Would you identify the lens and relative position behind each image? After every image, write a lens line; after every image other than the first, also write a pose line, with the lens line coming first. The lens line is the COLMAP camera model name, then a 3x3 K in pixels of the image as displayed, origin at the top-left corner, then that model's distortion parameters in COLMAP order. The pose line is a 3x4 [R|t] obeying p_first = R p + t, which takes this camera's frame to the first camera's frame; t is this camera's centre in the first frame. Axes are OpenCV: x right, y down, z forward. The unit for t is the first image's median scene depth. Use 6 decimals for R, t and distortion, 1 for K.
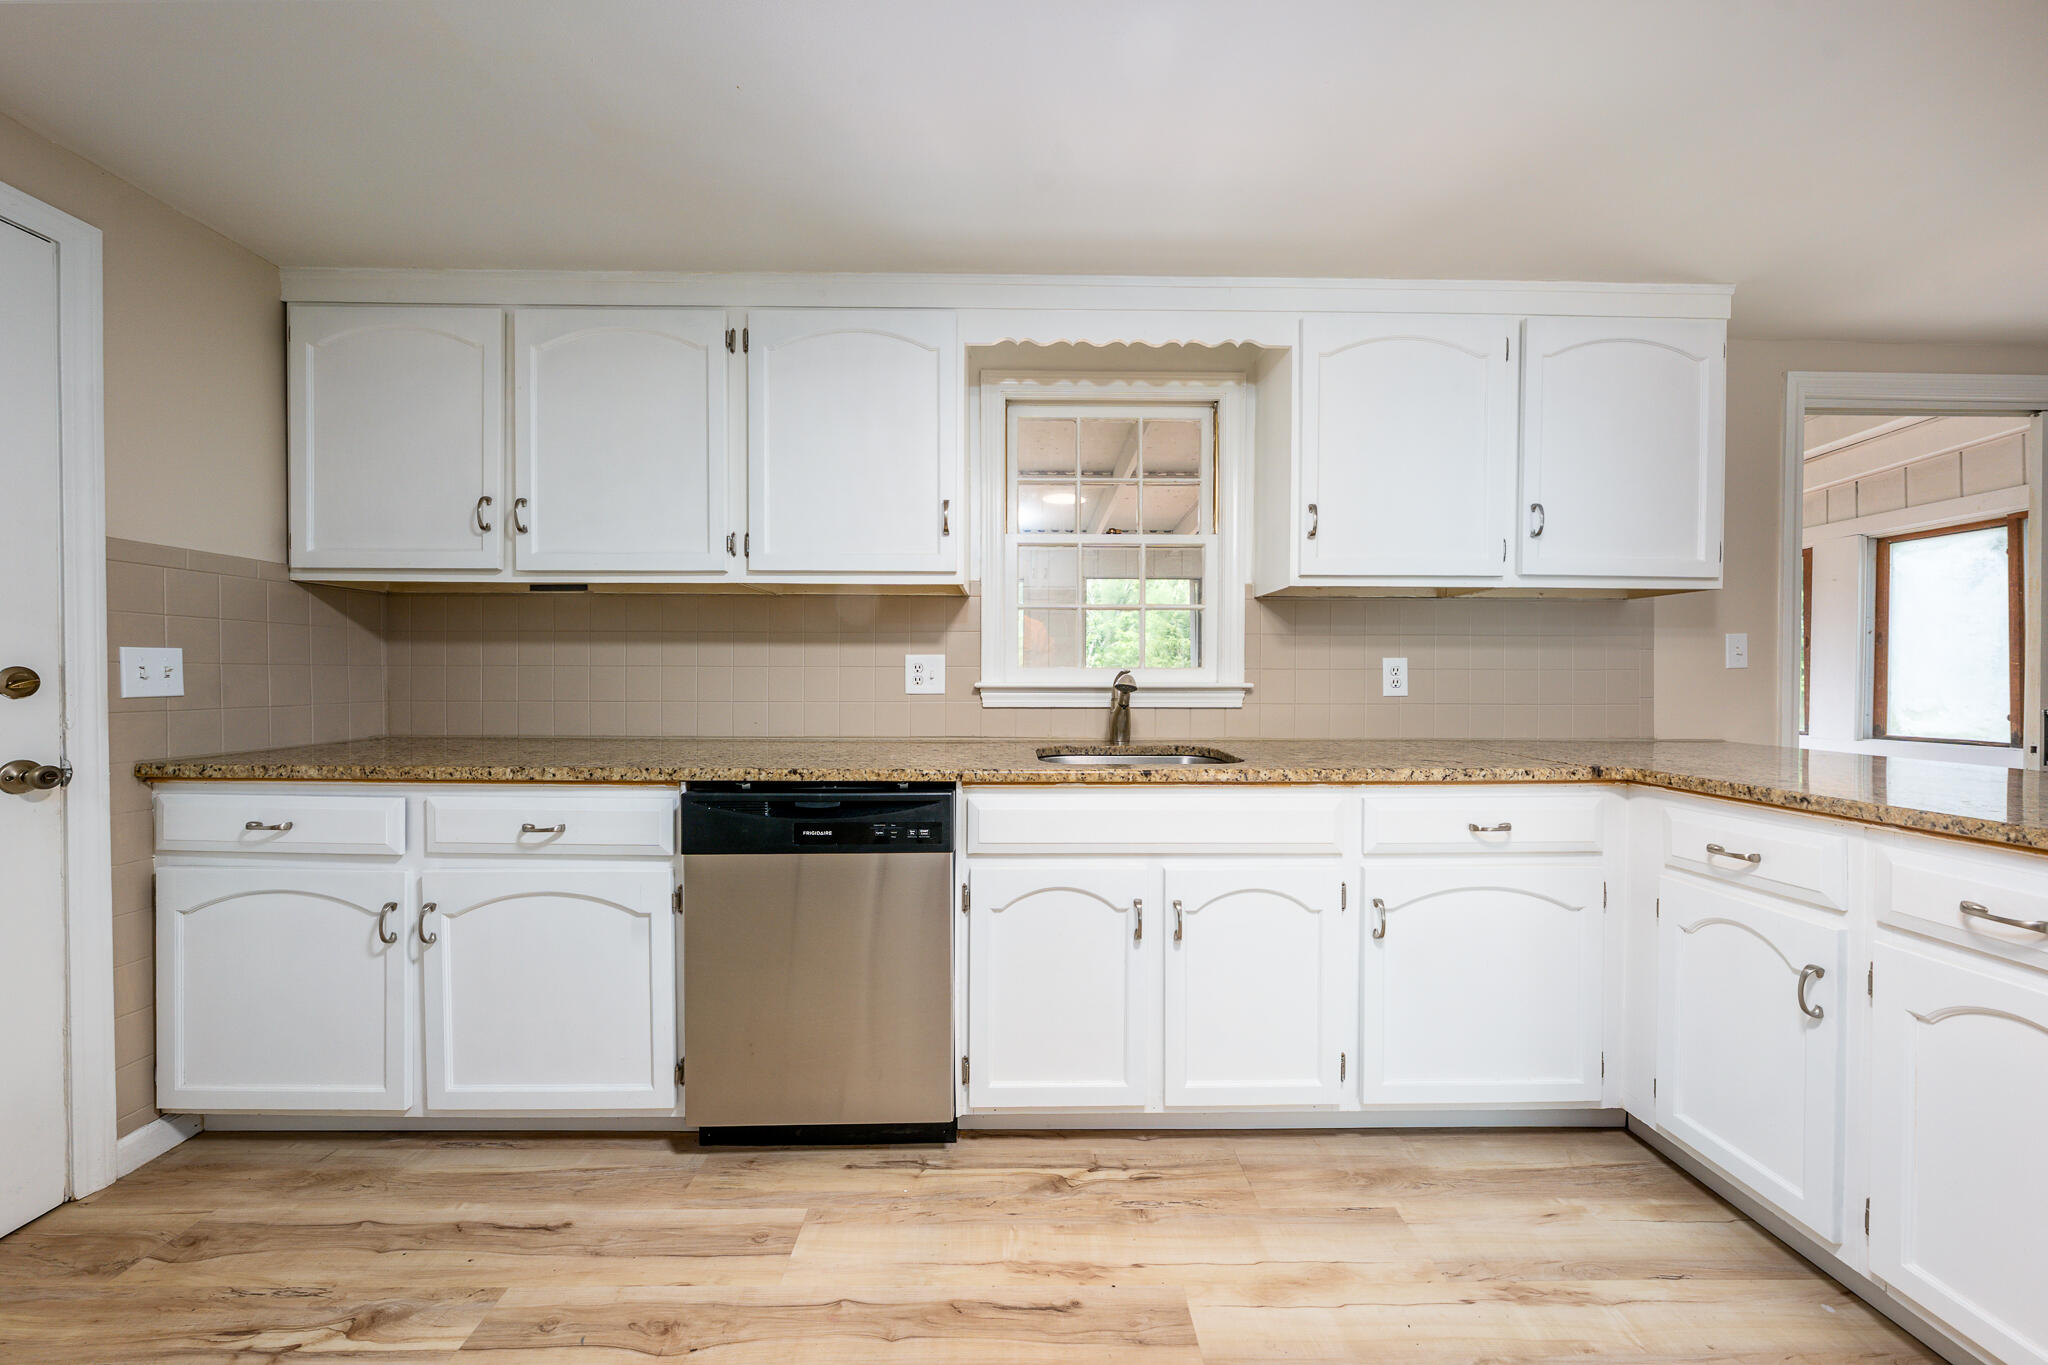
lens RADIAL K [[698.0, 0, 1024.0], [0, 698.0, 682.5], [0, 0, 1]] dist [-0.002242, -0.000084]
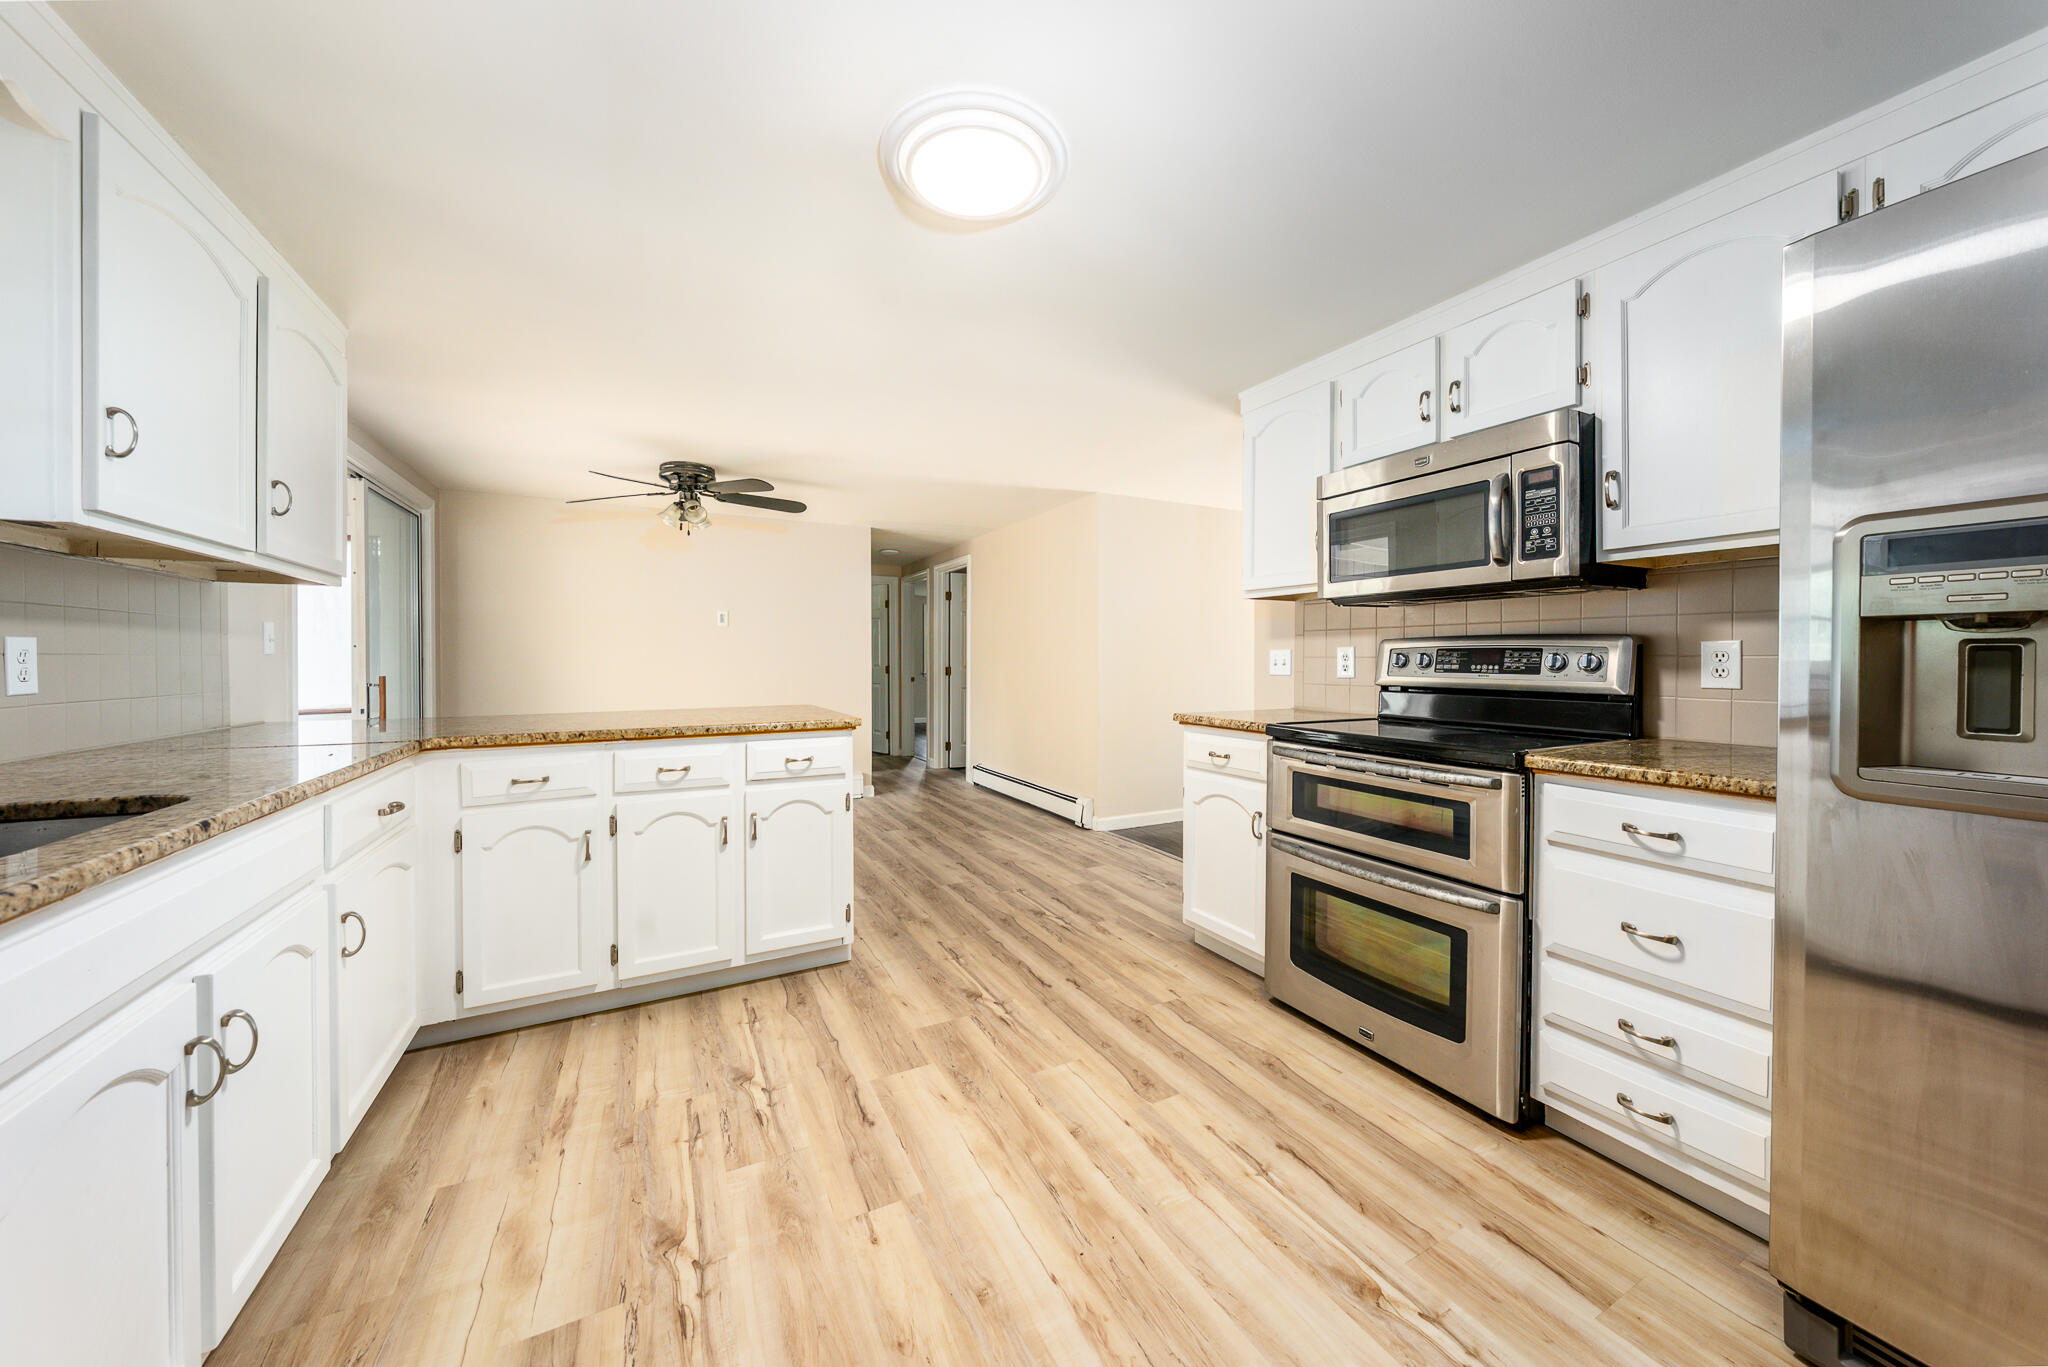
lens RADIAL K [[707.4, 0, 1025.6], [0, 707.4, 663.6], [0, 0, 1]] dist [-0.002681, -0.000285]
pose [[-0.449669, -0.006639, 0.893171, -0.696505], [0.013187, 0.999814, 0.014070, -0.009672], [-0.893098, 0.018105, -0.449498, 0.629063]]
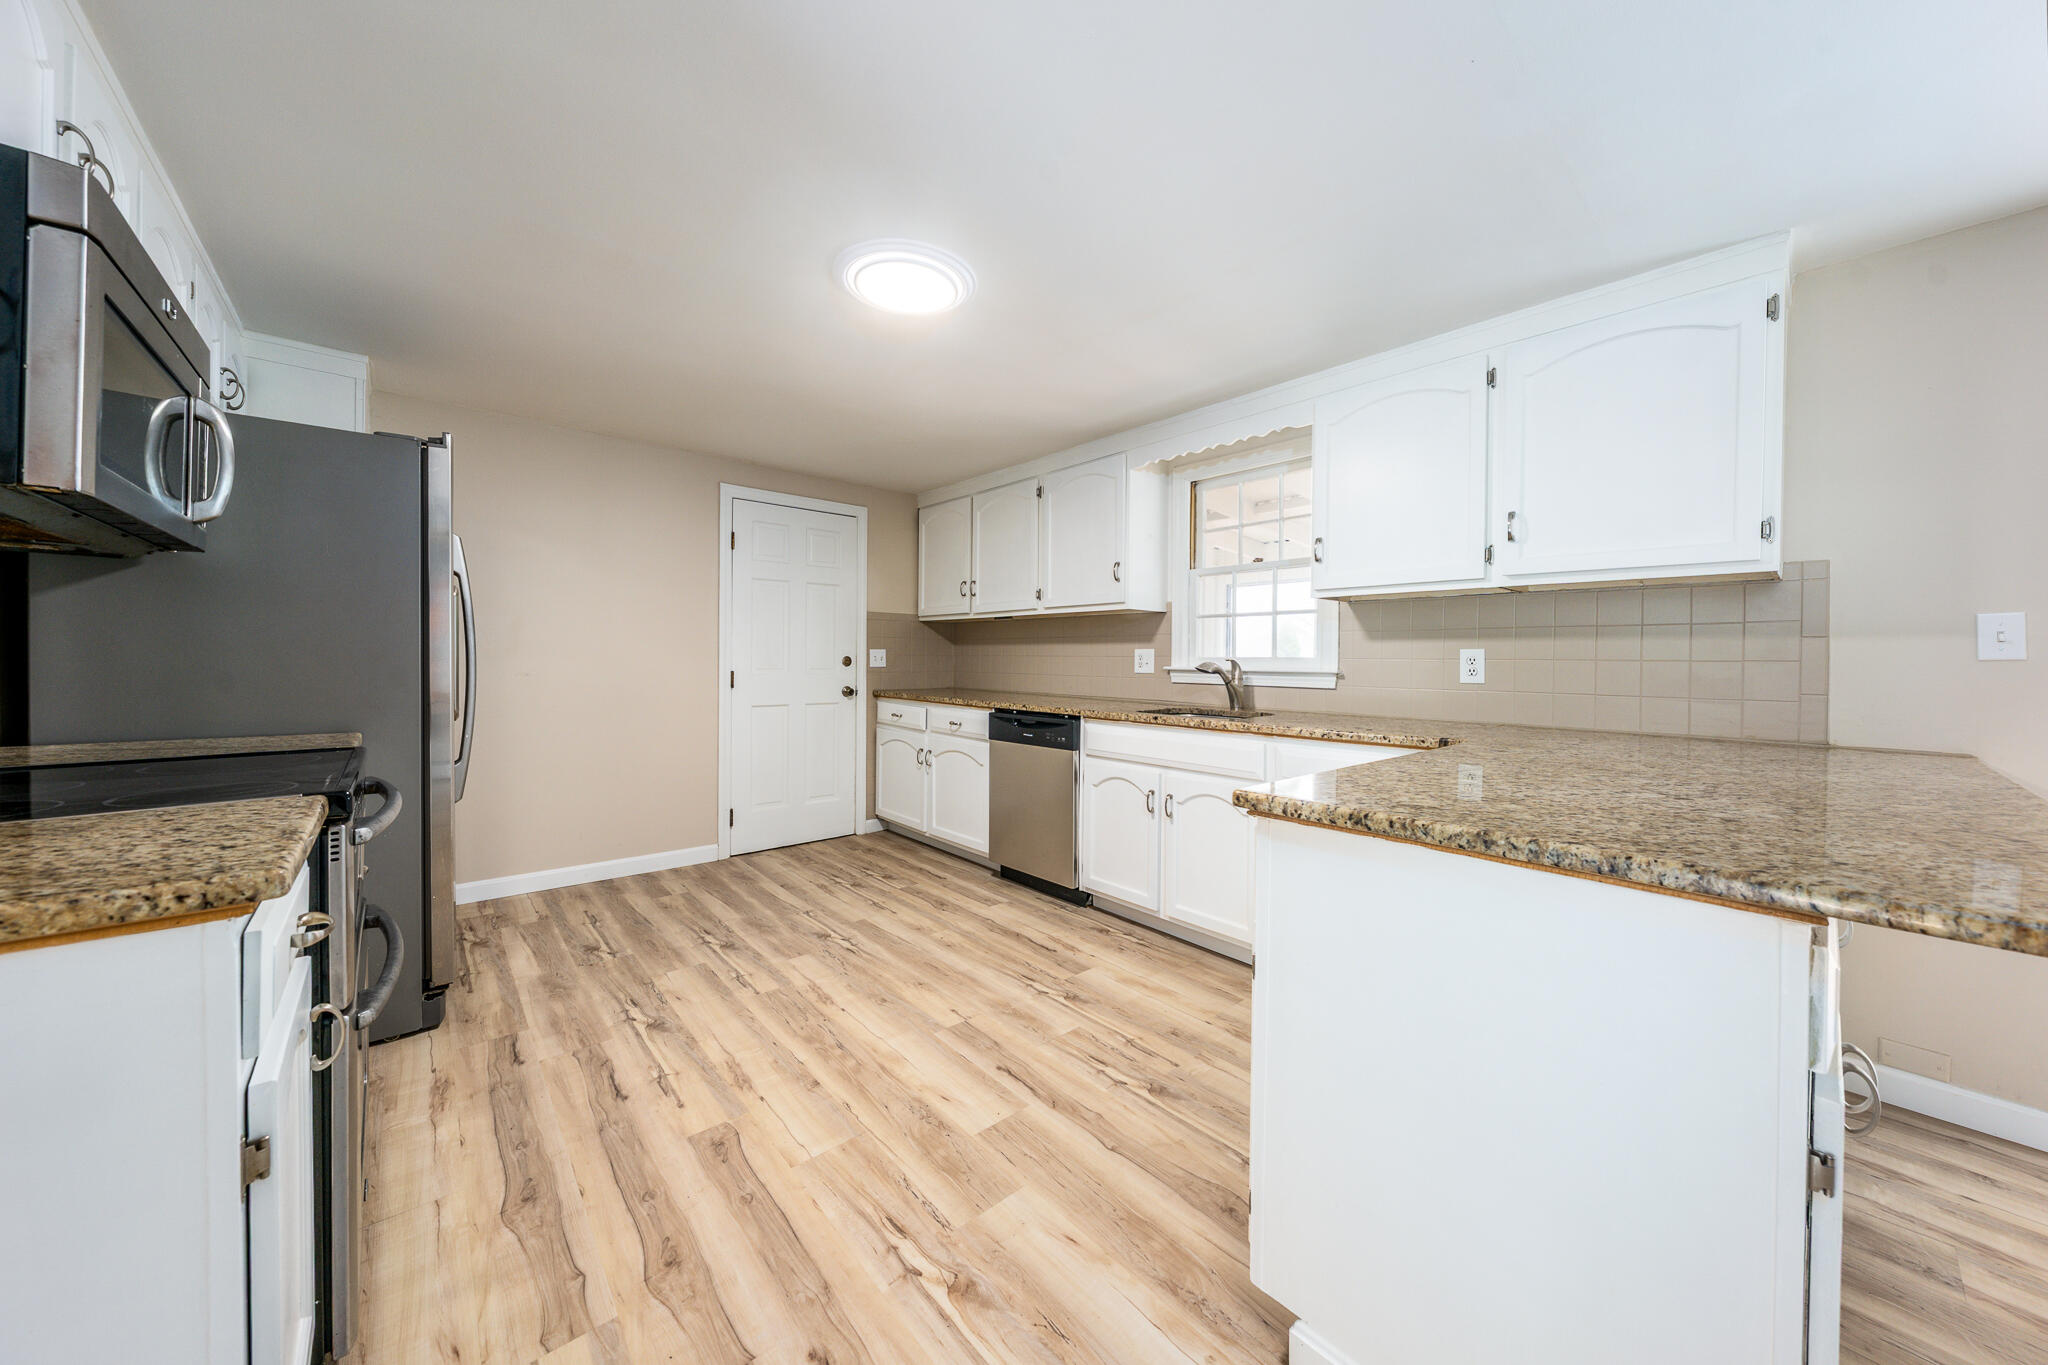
lens RADIAL K [[707.4, 0, 1025.6], [0, 707.4, 662.6], [0, 0, 1]] dist [-0.002681, -0.000285]
pose [[0.647133, 0.008099, -0.762334, 1.307002], [-0.016505, 0.999858, -0.003389, 0.002635], [0.762199, 0.014775, 0.647174, -0.393172]]
